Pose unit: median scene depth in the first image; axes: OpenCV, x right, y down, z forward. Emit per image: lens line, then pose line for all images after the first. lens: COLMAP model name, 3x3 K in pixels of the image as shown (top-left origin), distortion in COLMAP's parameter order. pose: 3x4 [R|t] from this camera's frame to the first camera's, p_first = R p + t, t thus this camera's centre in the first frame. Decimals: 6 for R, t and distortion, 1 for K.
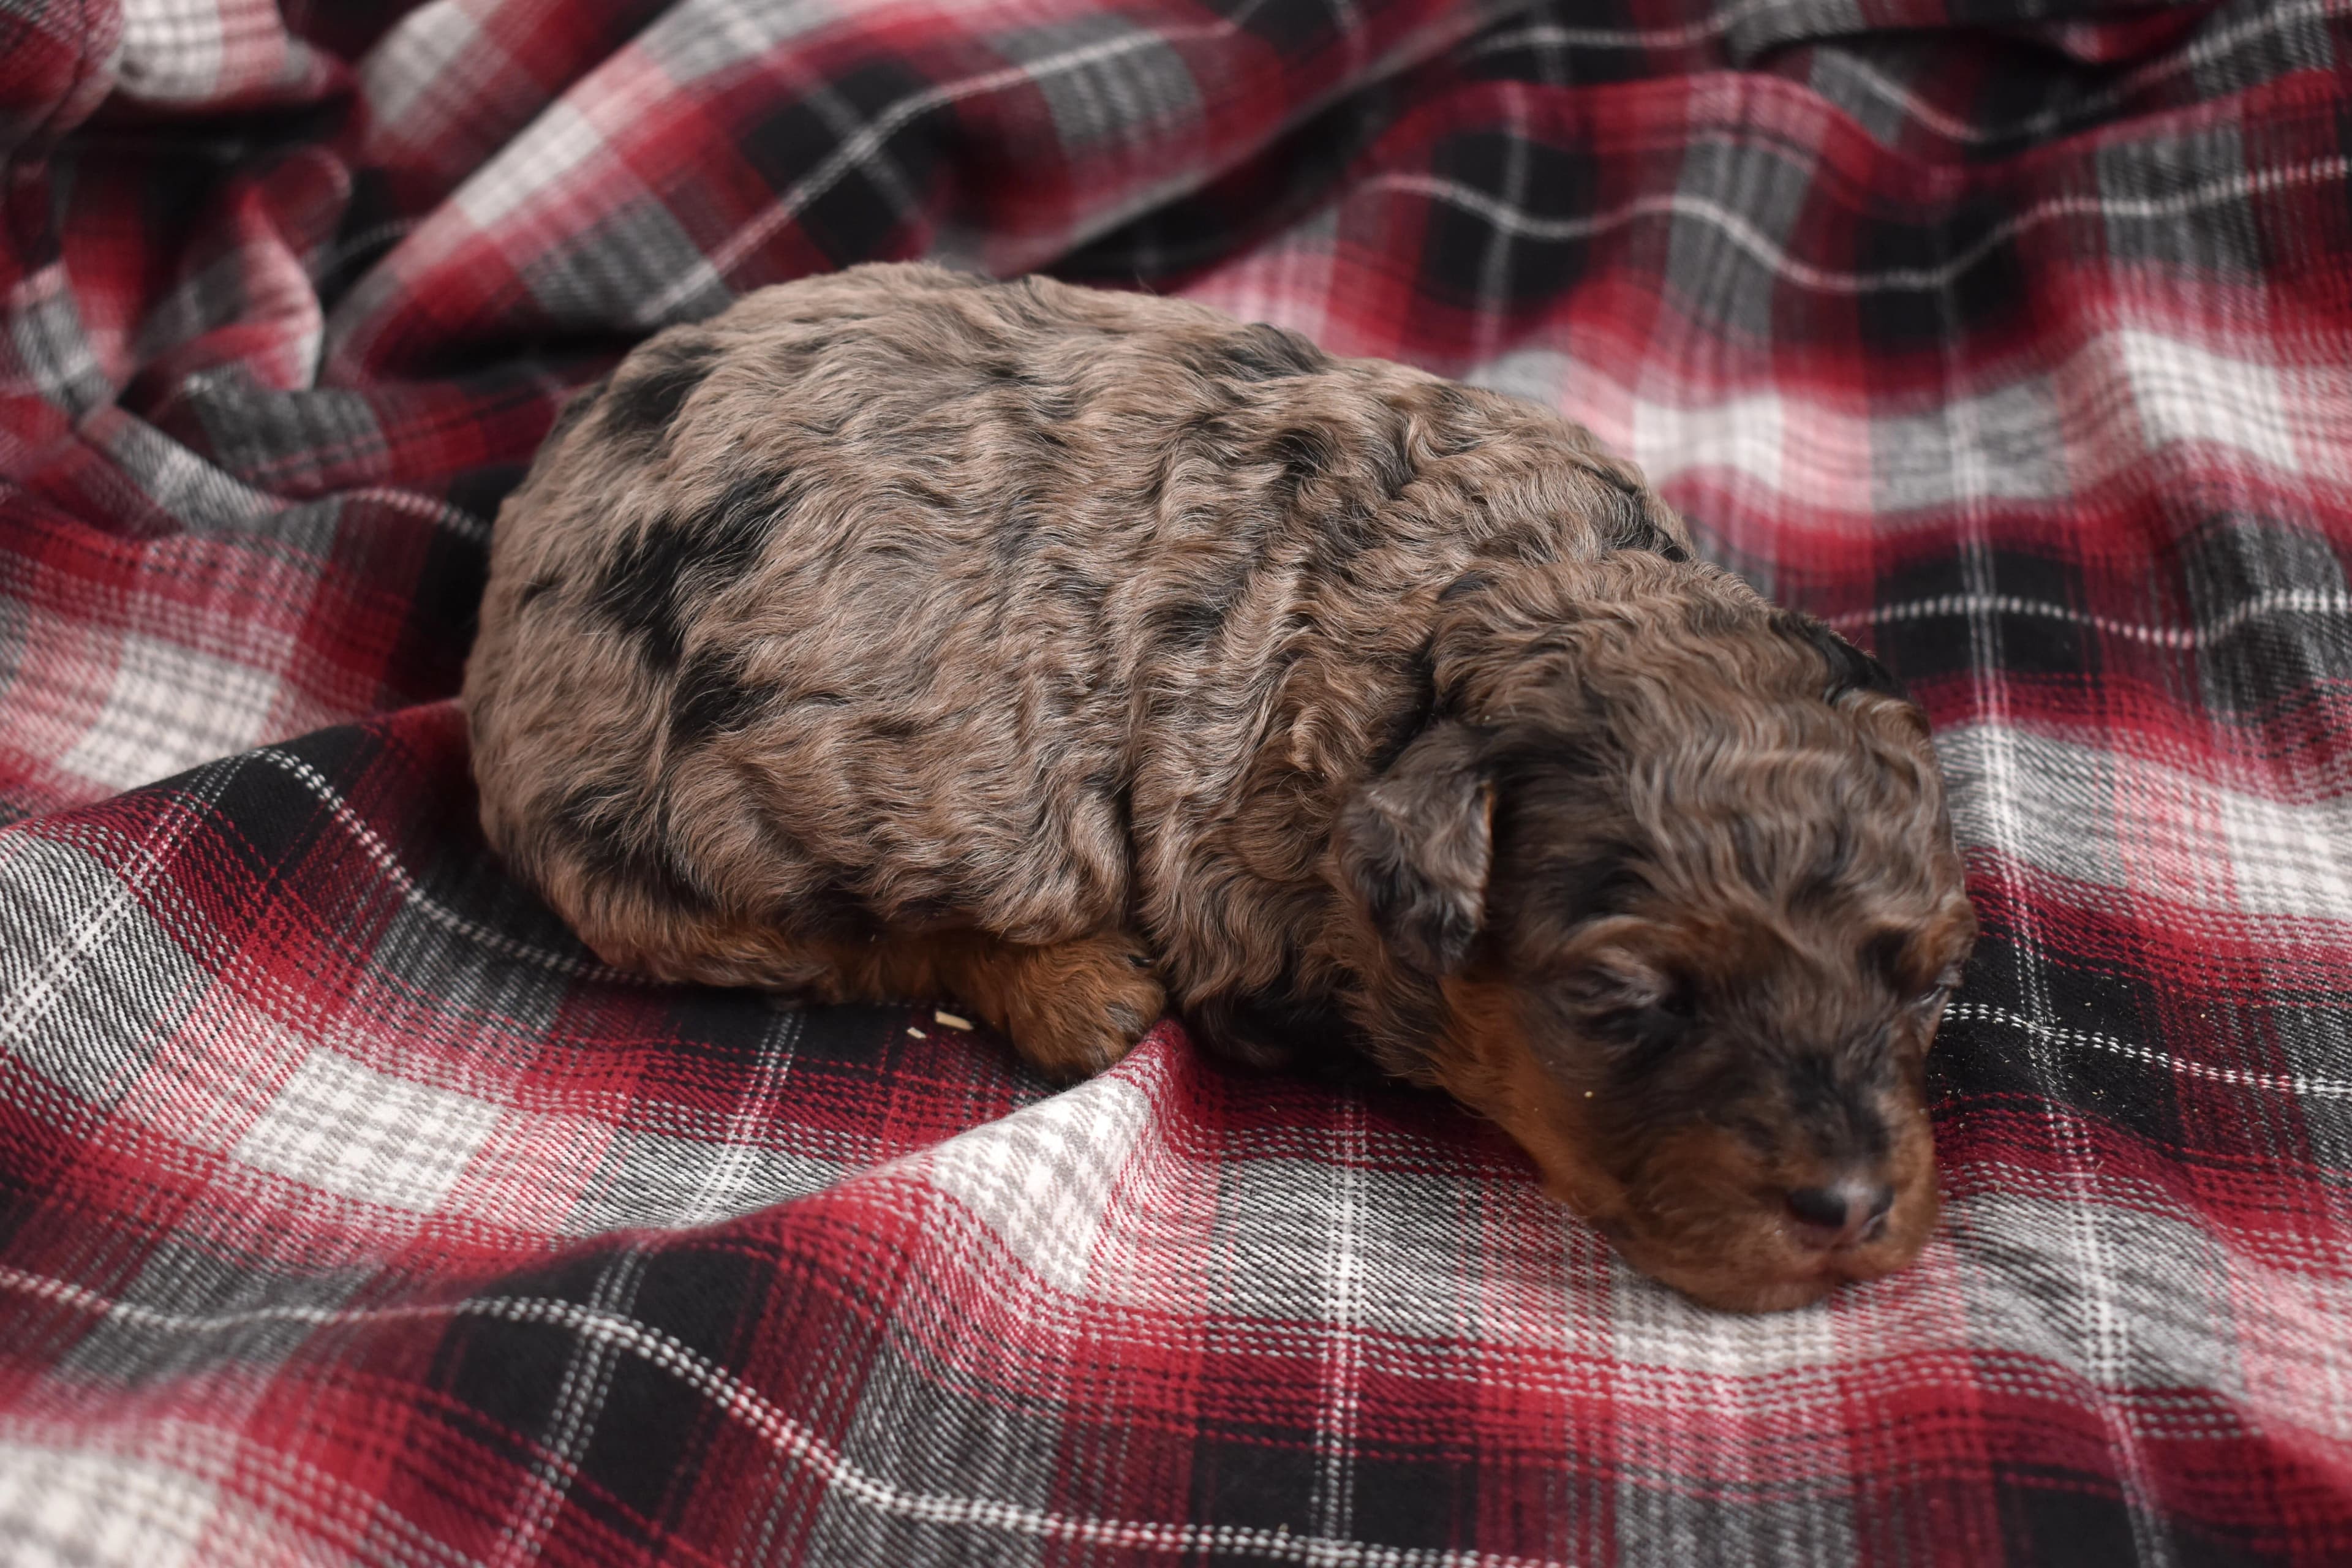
lens RADIAL K [[3581.0, 0, 1169.7], [0, 3581.0, 822.9], [0, 0, 1]] dist [-0.046061, 0.080107]
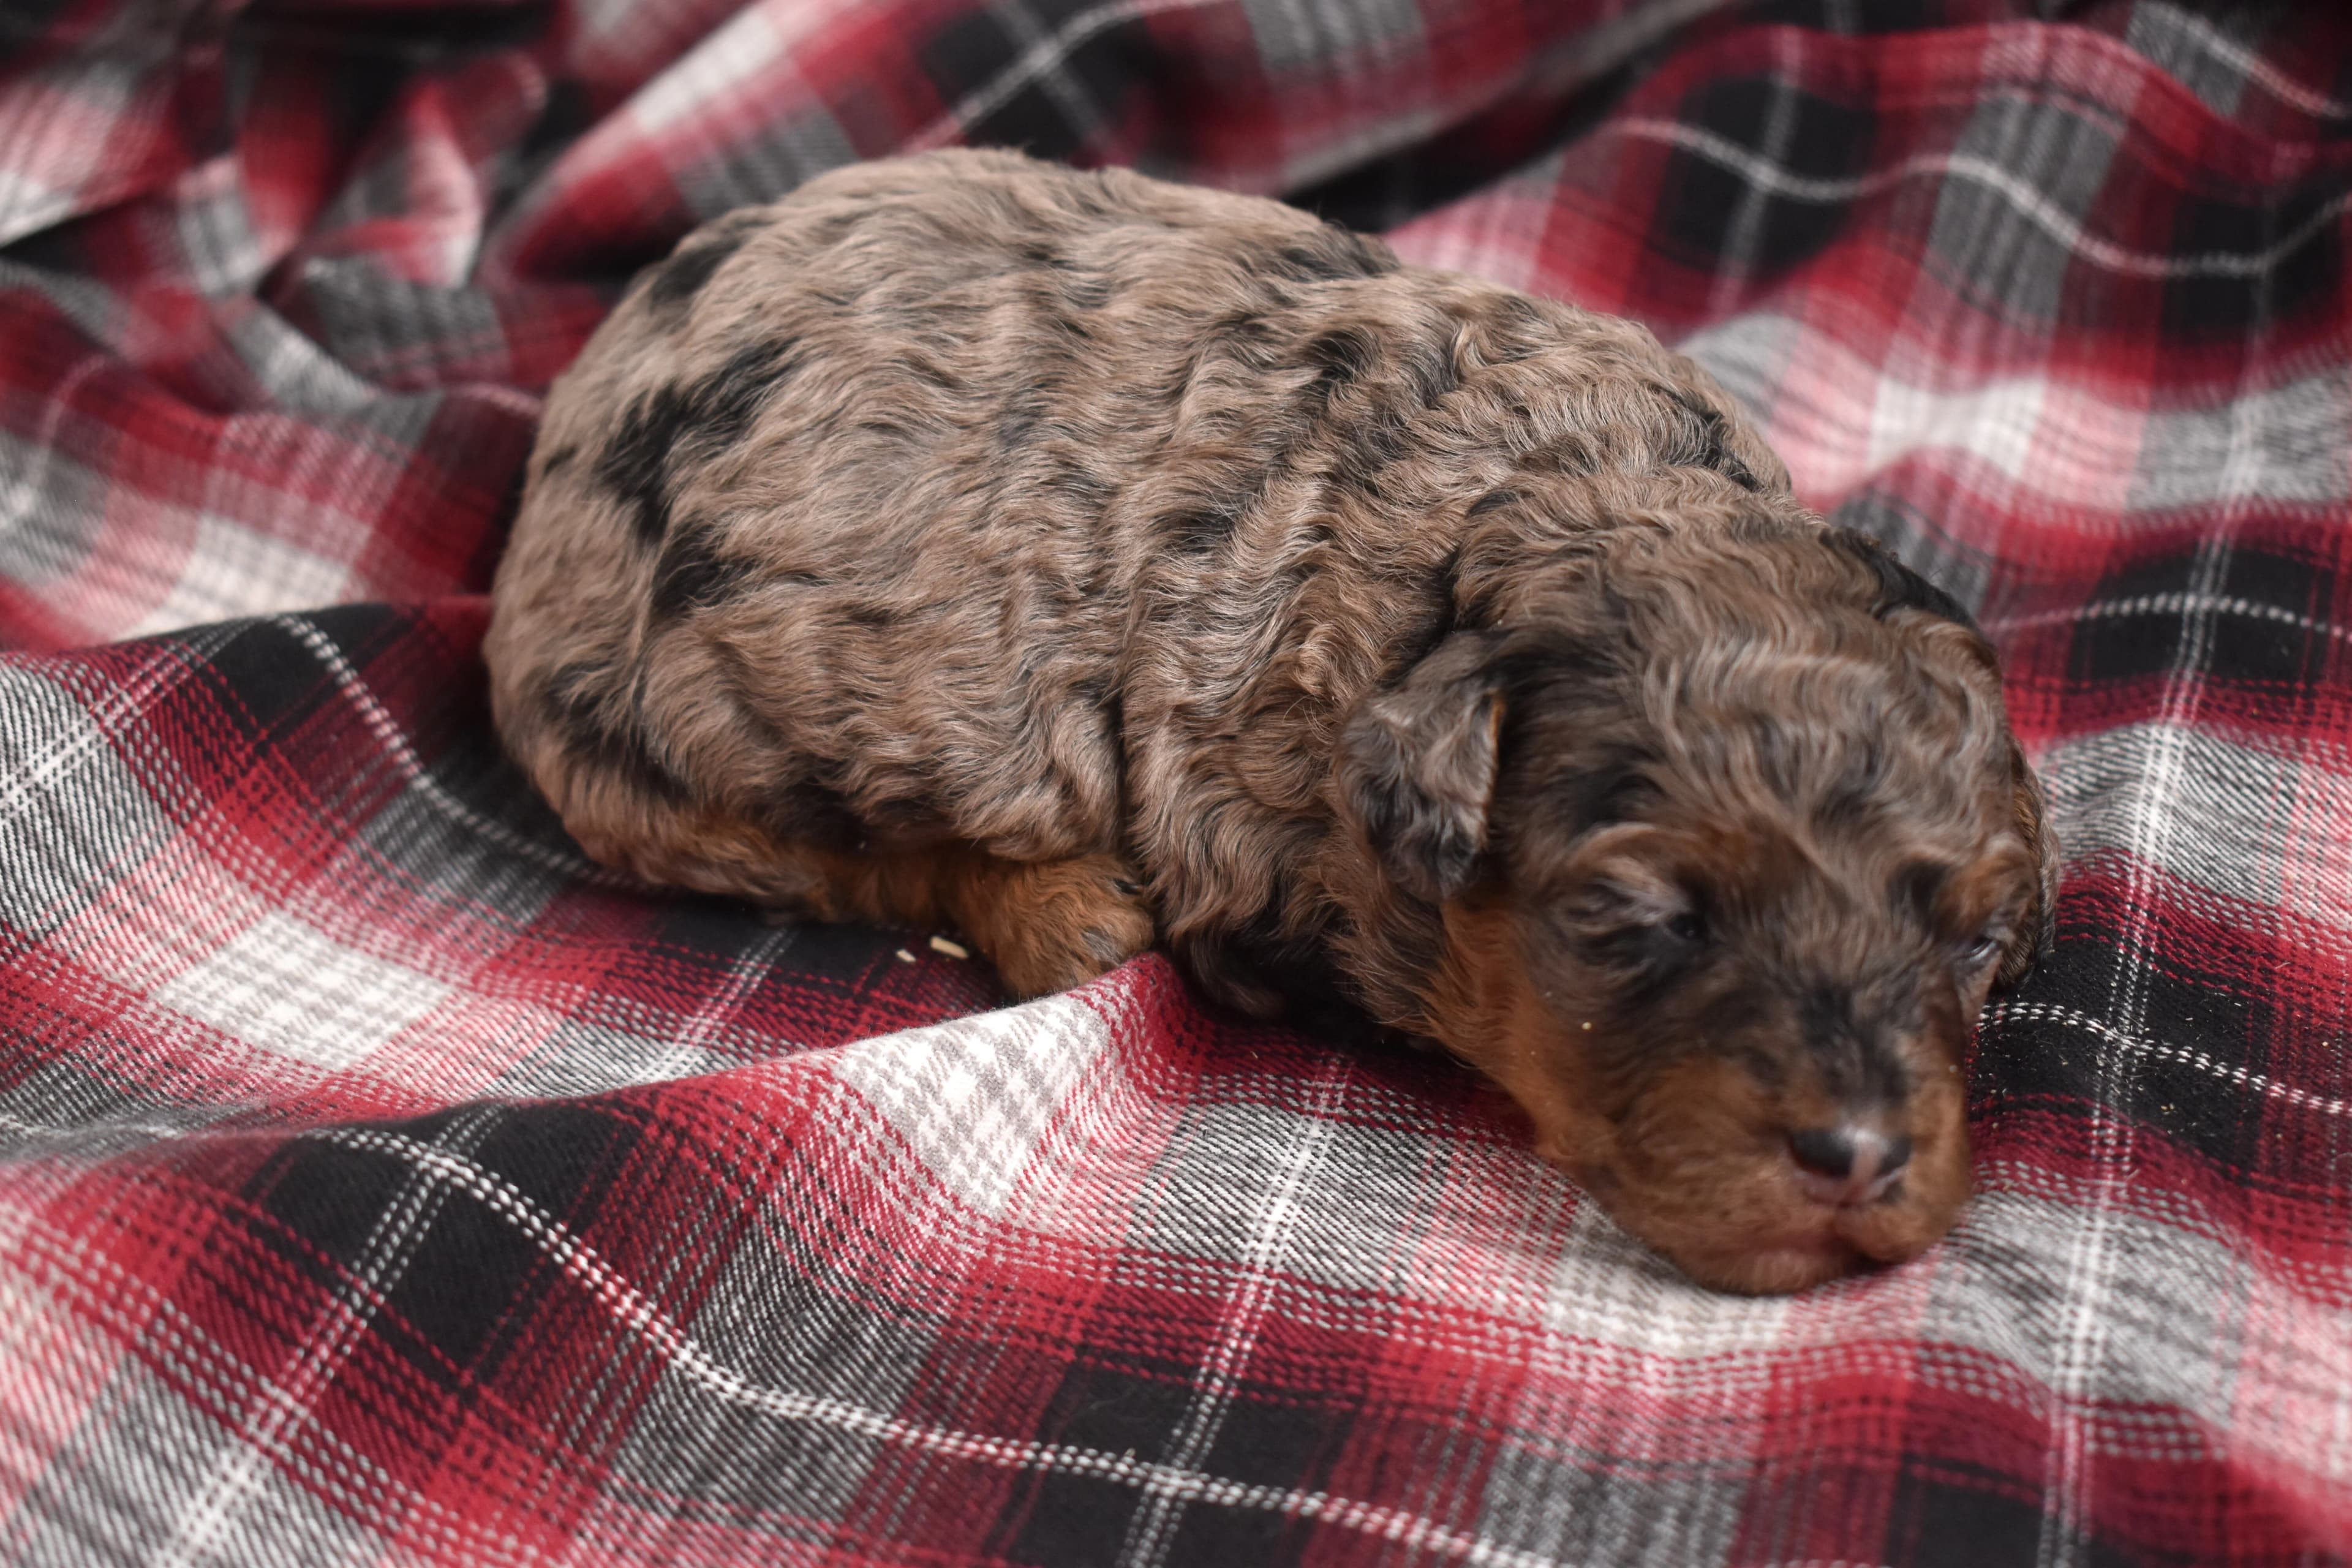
lens RADIAL K [[4304.5, 0, 1109.9], [0, 4304.5, 784.2], [0, 0, 1]] dist [-0.005293, 0.006821]
pose [[0.979661, 0.069387, -0.188279, 0.208889], [-0.082318, 0.994692, -0.061745, 0.087600], [0.182995, 0.075988, 0.980173, -0.099543]]
